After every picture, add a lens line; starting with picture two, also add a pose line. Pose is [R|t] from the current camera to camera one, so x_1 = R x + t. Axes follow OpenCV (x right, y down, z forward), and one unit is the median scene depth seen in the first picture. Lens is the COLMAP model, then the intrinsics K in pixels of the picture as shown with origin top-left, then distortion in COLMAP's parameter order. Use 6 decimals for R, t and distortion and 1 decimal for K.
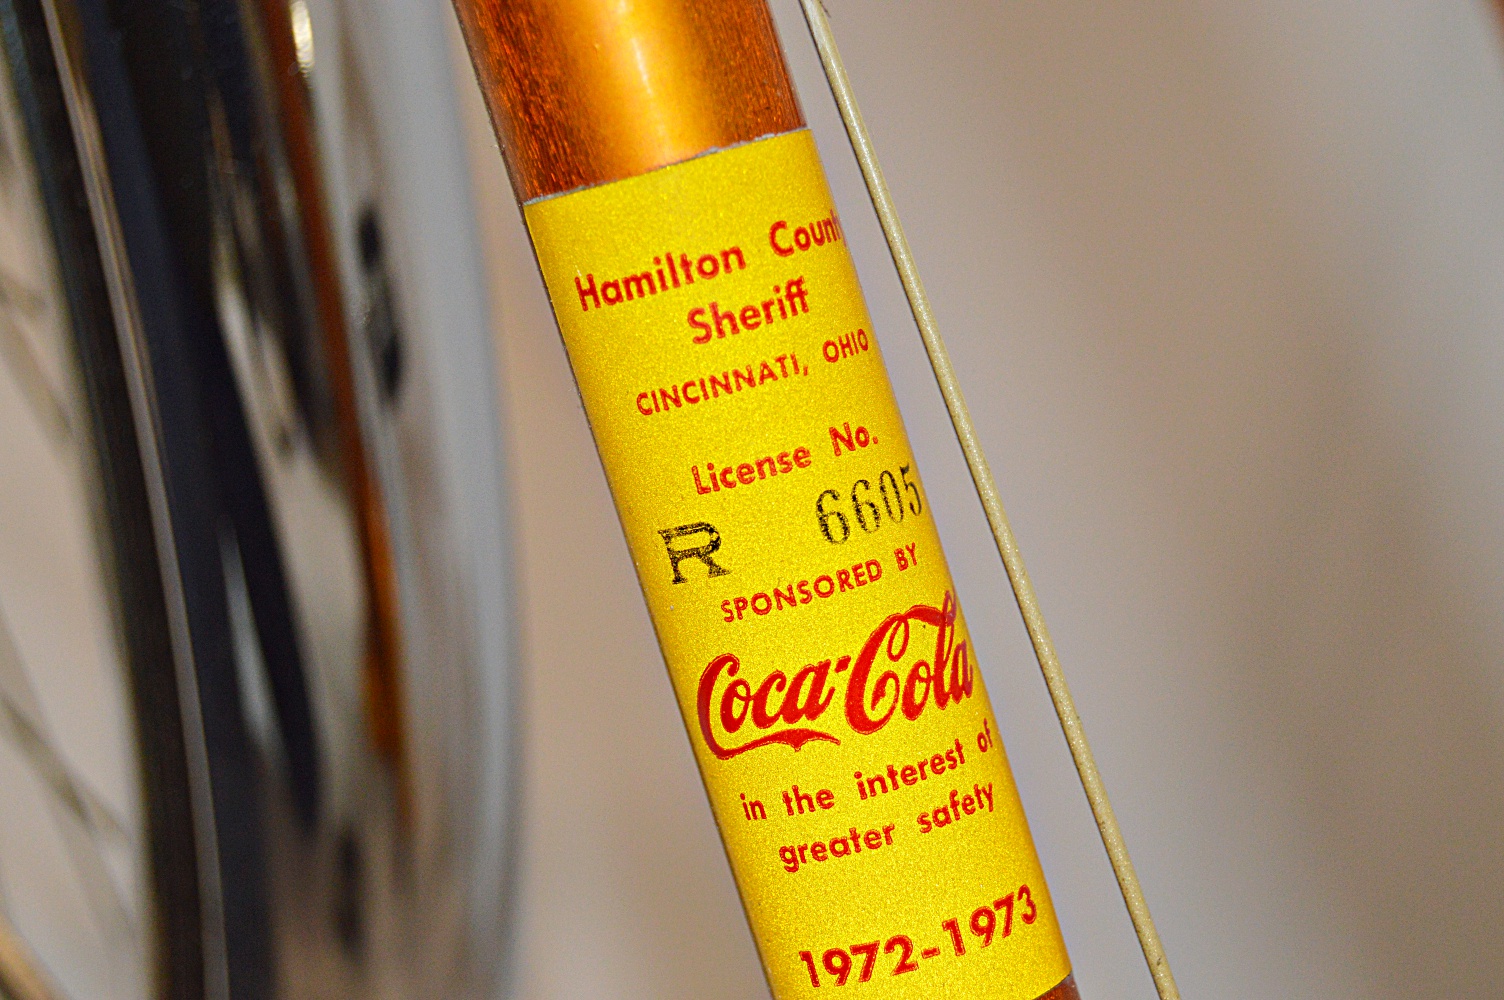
lens RADIAL K [[3193.8, 0, 752.0], [0, 3193.8, 500.0], [0, 0, 1]] dist [0.032458, -0.077271]
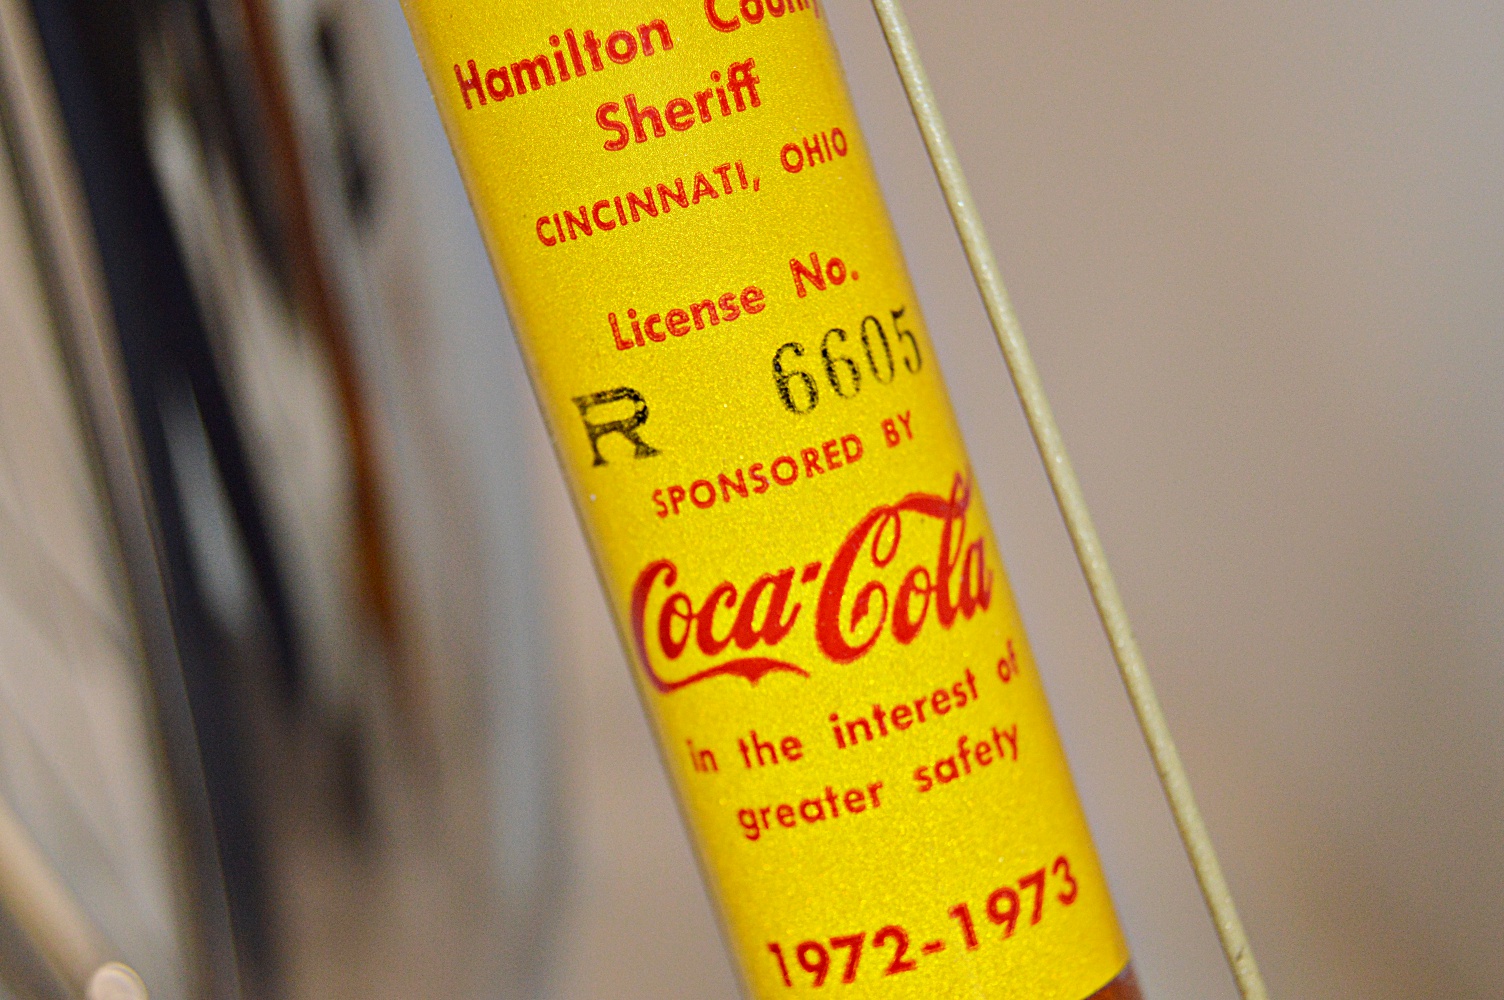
lens RADIAL K [[3193.8, 0, 752.0], [0, 3193.8, 500.0], [0, 0, 1]] dist [0.032458, -0.077271]
pose [[0.997280, -0.006919, -0.073376, 0.069813], [0.011325, 0.998146, 0.059805, -0.011216], [0.072827, -0.060473, 0.995510, 0.244236]]
